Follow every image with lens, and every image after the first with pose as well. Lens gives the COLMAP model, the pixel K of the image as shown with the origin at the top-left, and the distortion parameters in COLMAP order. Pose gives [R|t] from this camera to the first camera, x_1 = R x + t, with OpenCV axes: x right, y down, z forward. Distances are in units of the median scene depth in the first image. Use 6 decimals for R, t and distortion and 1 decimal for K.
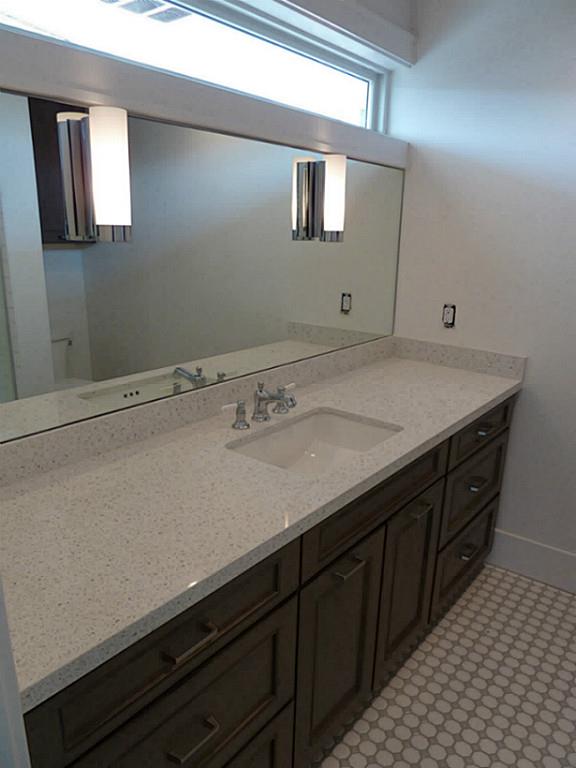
lens RADIAL K [[570.1, 0, 289.1], [0, 570.1, 387.1], [0, 0, 1]] dist [-0.040512, 0.011684]
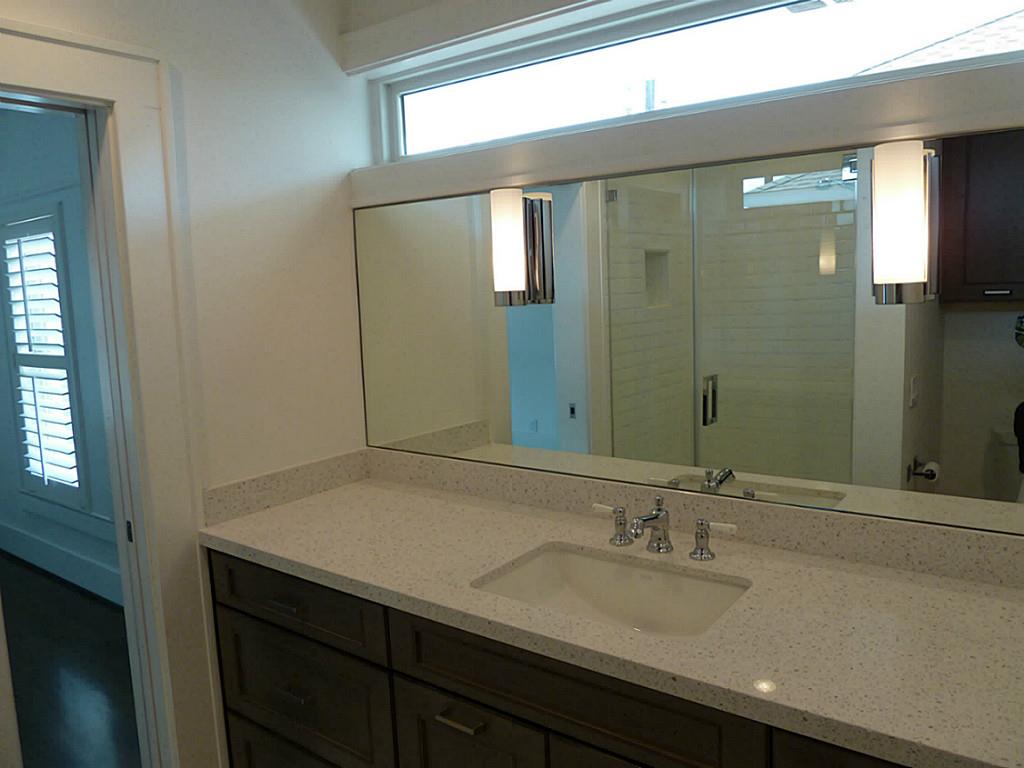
lens RADIAL K [[760.1, 0, 513.0], [0, 760.1, 377.4], [0, 0, 1]] dist [-0.040512, 0.011684]
pose [[0.007261, 0.088193, -0.996077, 1.129684], [-0.233994, 0.968598, 0.084054, -0.242783], [0.972211, 0.232466, 0.027670, 0.977364]]
